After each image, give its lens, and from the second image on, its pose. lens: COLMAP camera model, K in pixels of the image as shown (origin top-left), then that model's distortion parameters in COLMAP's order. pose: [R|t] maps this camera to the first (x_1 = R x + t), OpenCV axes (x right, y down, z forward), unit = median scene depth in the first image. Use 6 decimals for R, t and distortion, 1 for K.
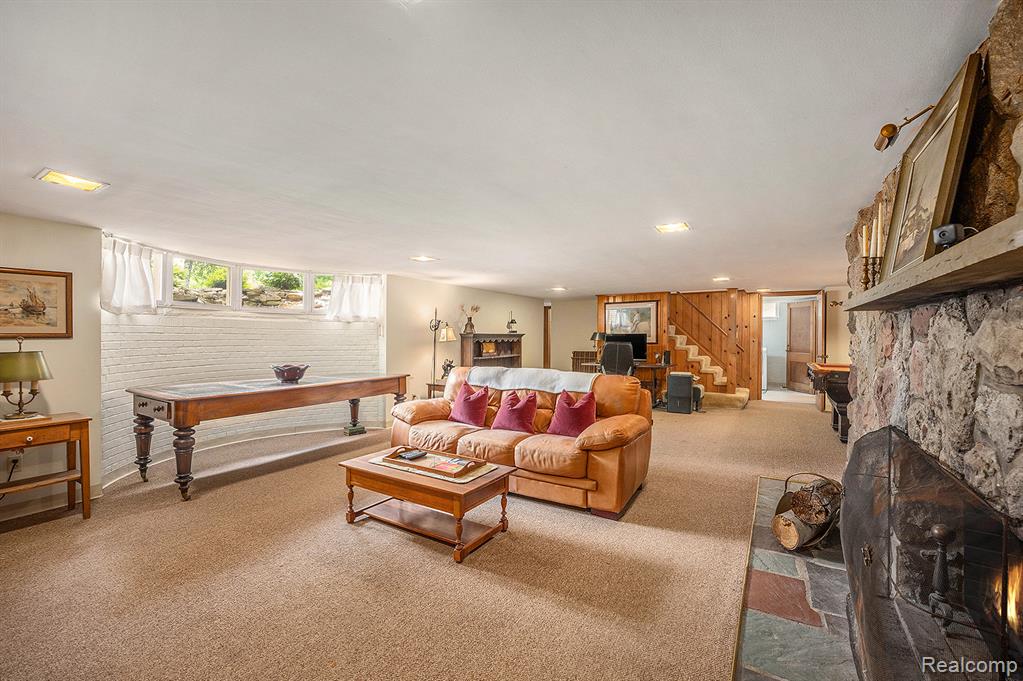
lens RADIAL K [[427.4, 0, 515.2], [0, 427.4, 339.8], [0, 0, 1]] dist [-0.025802, -0.001516]
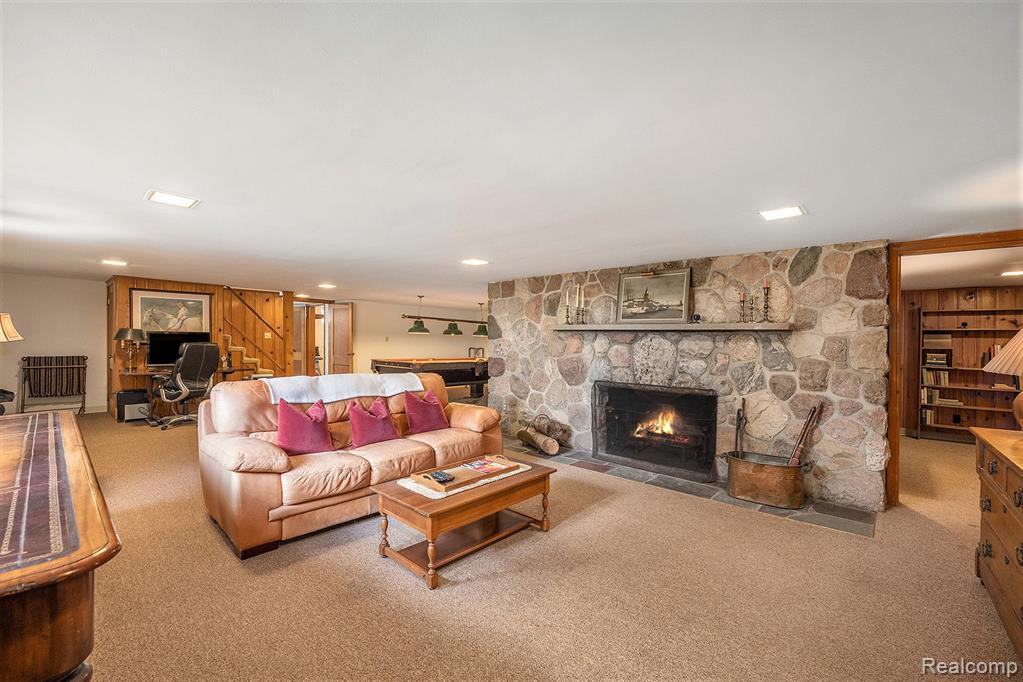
lens RADIAL K [[427.4, 0, 511.6], [0, 427.4, 346.3], [0, 0, 1]] dist [-0.025802, -0.001516]
pose [[0.182648, -0.007327, 0.983151, -0.862497], [-0.008319, 0.999925, 0.008998, -0.000411], [-0.983143, -0.009822, 0.182573, 0.578652]]
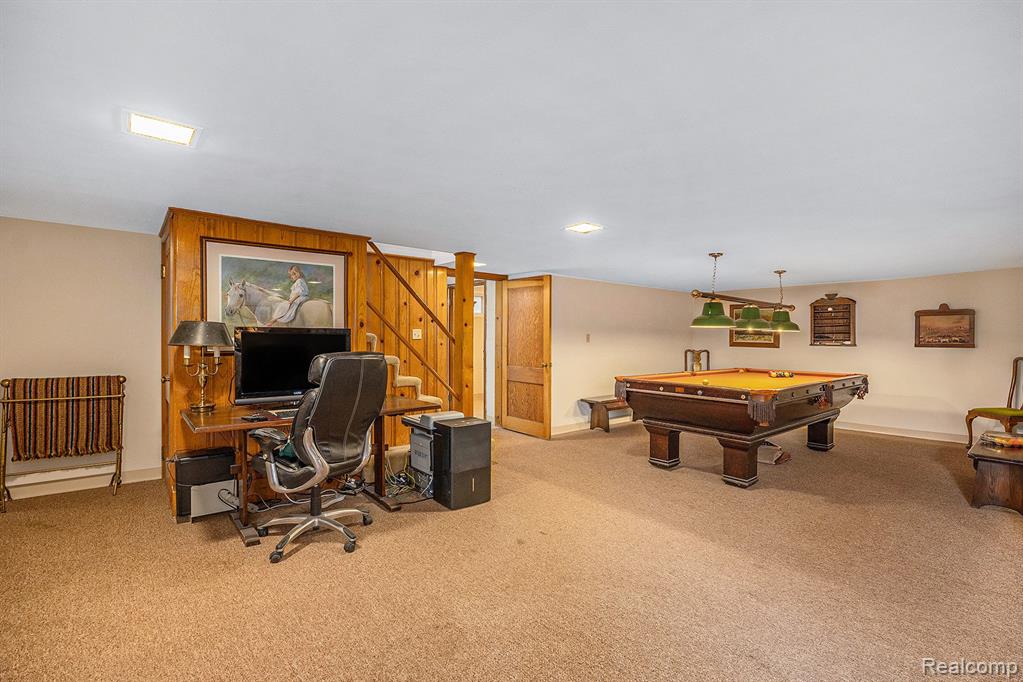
lens RADIAL K [[478.1, 0, 518.0], [0, 478.1, 338.4], [0, 0, 1]] dist [-0.015696, -0.000450]
pose [[0.329577, 0.001958, 0.944127, -0.151718], [-0.003240, 0.999994, -0.000942, -0.012566], [-0.944123, -0.002748, 0.329582, 1.519336]]
